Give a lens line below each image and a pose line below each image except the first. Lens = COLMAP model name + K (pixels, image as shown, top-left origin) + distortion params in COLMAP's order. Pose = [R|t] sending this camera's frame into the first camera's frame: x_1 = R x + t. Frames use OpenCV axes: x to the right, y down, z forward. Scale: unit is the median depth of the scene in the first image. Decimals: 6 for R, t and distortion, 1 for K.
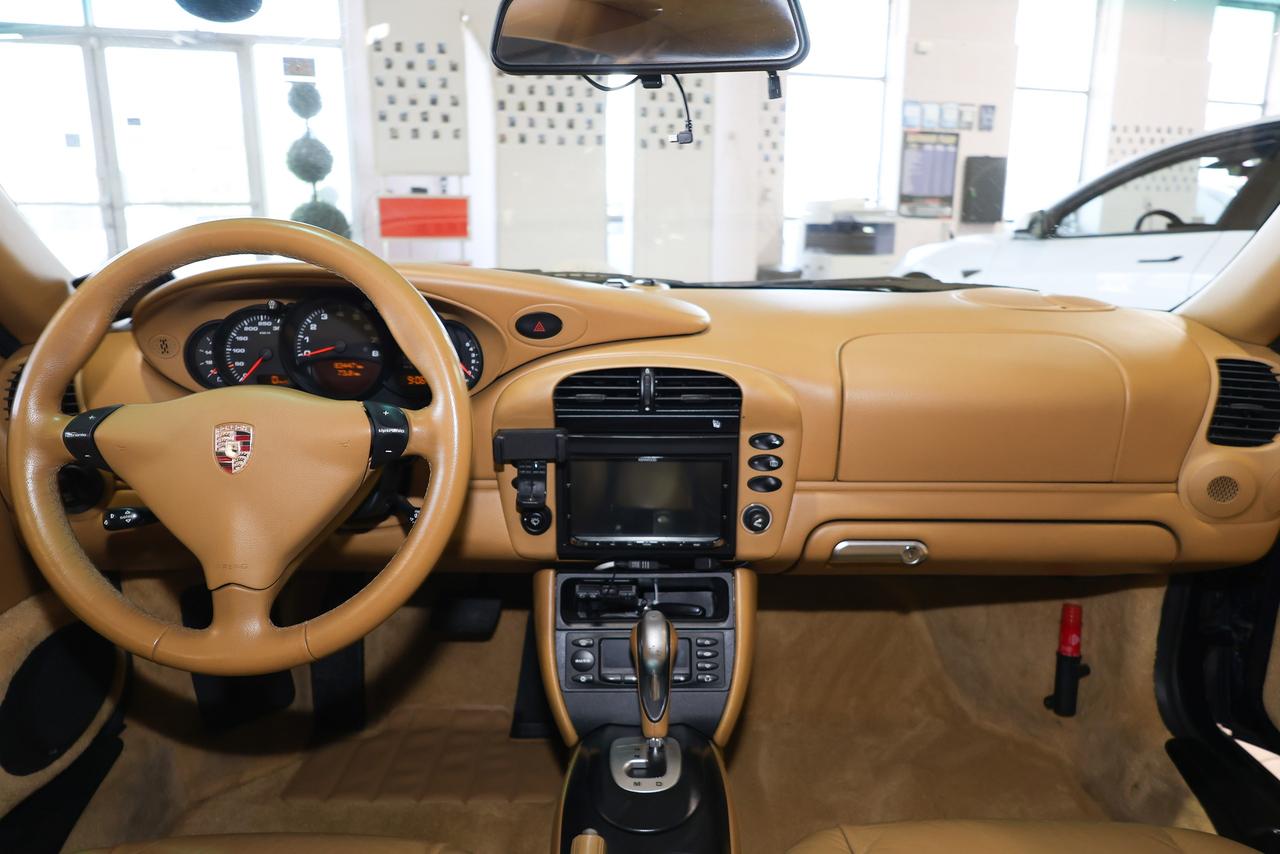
lens RADIAL K [[900.5, 0, 641.1], [0, 900.5, 429.9], [0, 0, 1]] dist [0.013755, -0.000041]
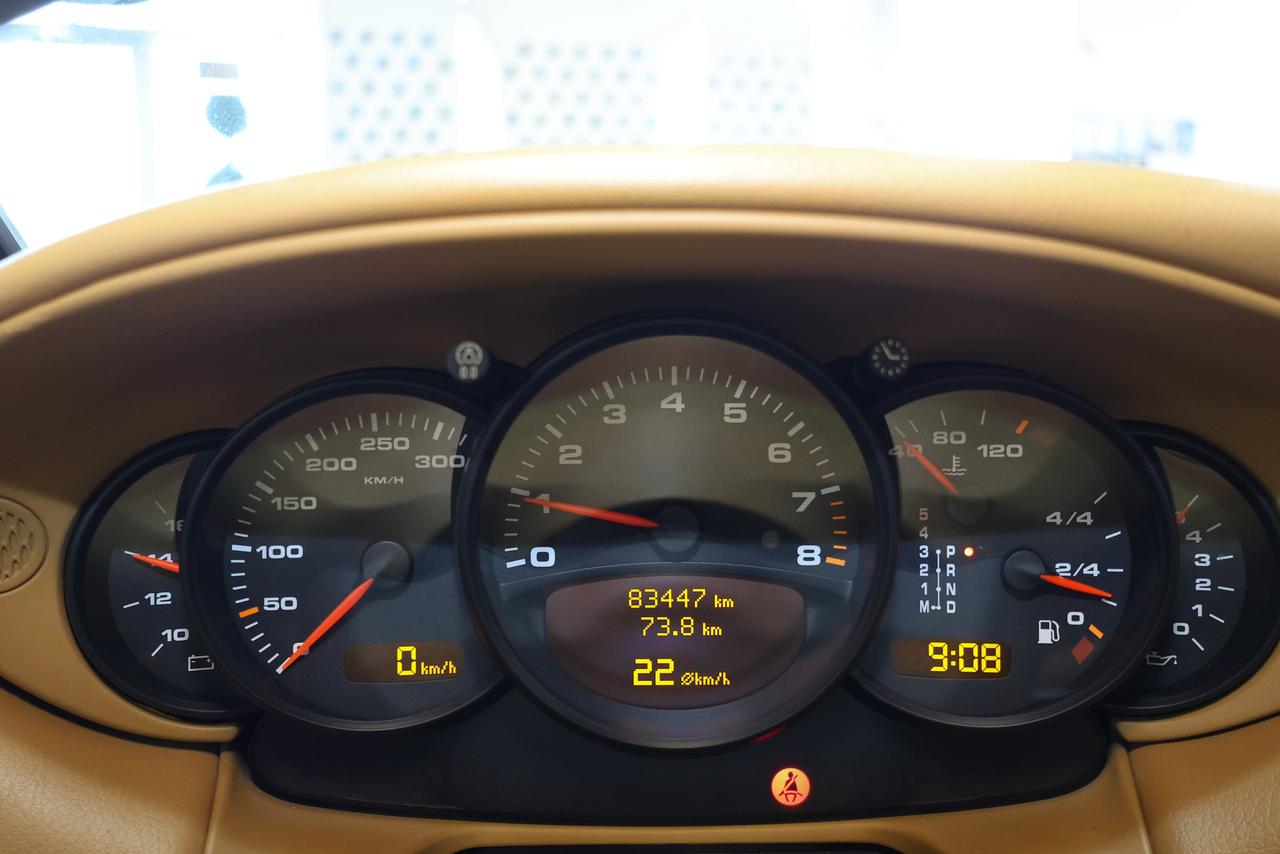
lens RADIAL K [[1193.8, 0, 639.3], [0, 1193.8, 429.1], [0, 0, 1]] dist [-0.003350, 0.000000]
pose [[0.999943, -0.009245, 0.005301, -0.325464], [0.009811, 0.992817, -0.119243, -0.076081], [-0.004161, 0.119288, 0.992851, 0.624034]]
